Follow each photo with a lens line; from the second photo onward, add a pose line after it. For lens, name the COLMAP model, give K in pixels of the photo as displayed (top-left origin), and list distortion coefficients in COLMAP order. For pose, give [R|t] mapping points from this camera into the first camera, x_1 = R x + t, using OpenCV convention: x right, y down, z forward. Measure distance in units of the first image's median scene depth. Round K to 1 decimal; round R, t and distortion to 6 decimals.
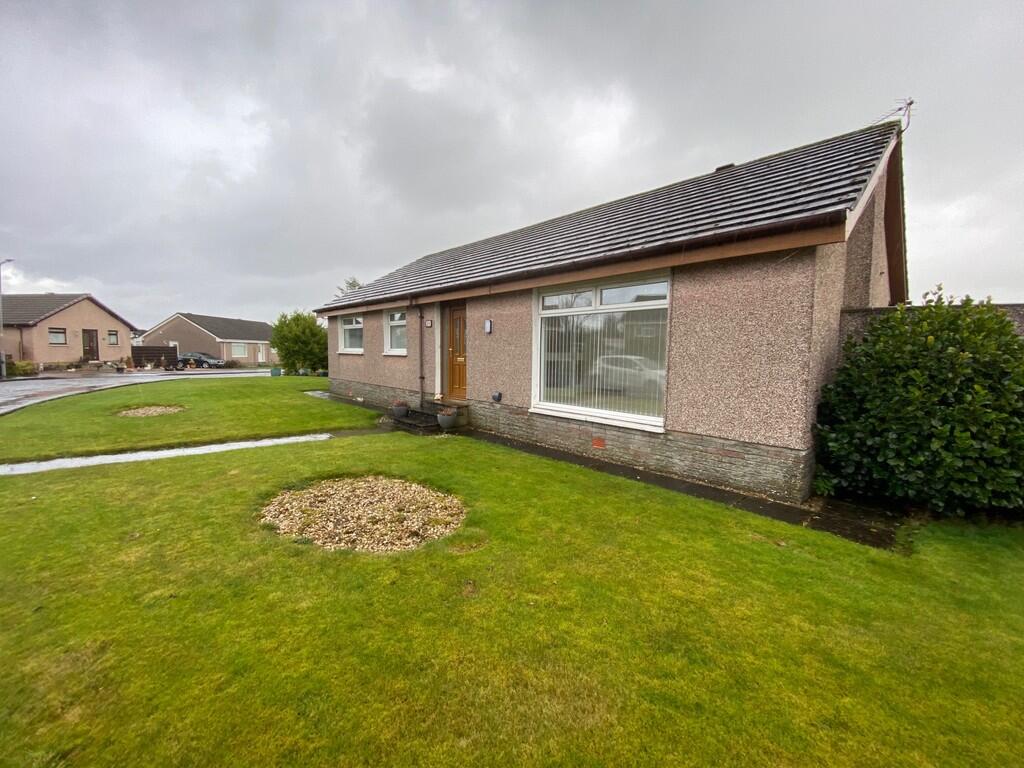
lens RADIAL K [[413.7, 0, 505.2], [0, 413.7, 371.5], [0, 0, 1]] dist [0.016246, -0.017467]
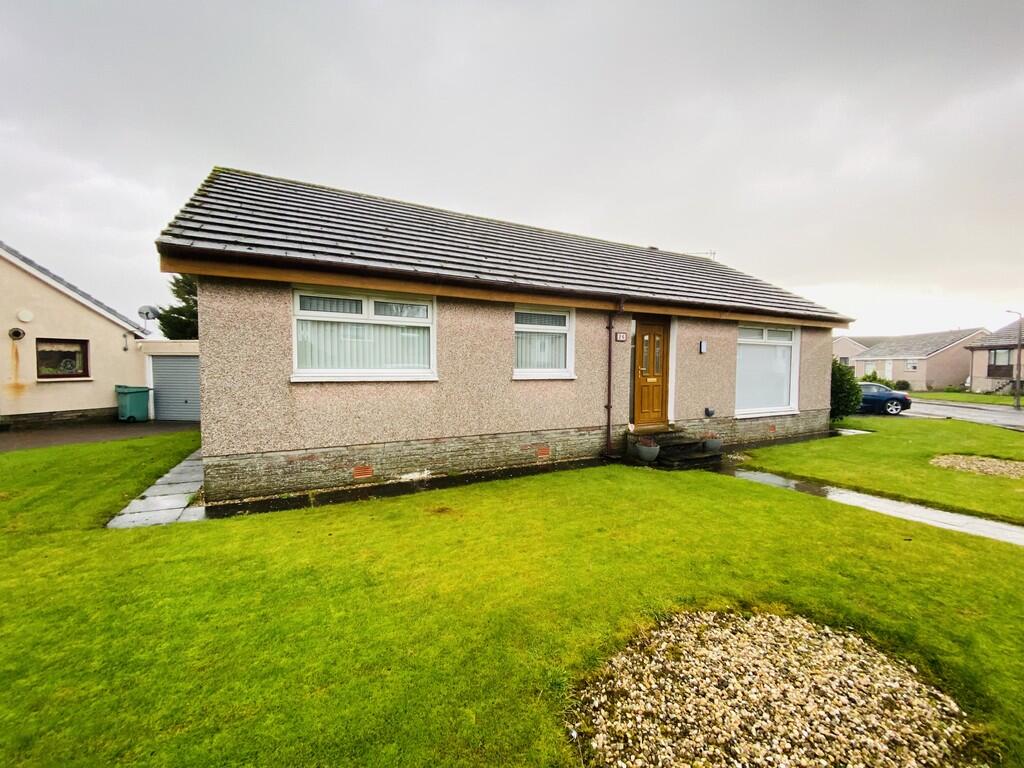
lens RADIAL K [[413.7, 0, 505.2], [0, 413.7, 371.5], [0, 0, 1]] dist [0.016246, -0.017467]
pose [[0.267409, -0.031851, 0.963057, -1.024604], [0.038028, 0.999024, 0.022482, -0.076987], [-0.962833, 0.030612, 0.268359, 1.026696]]
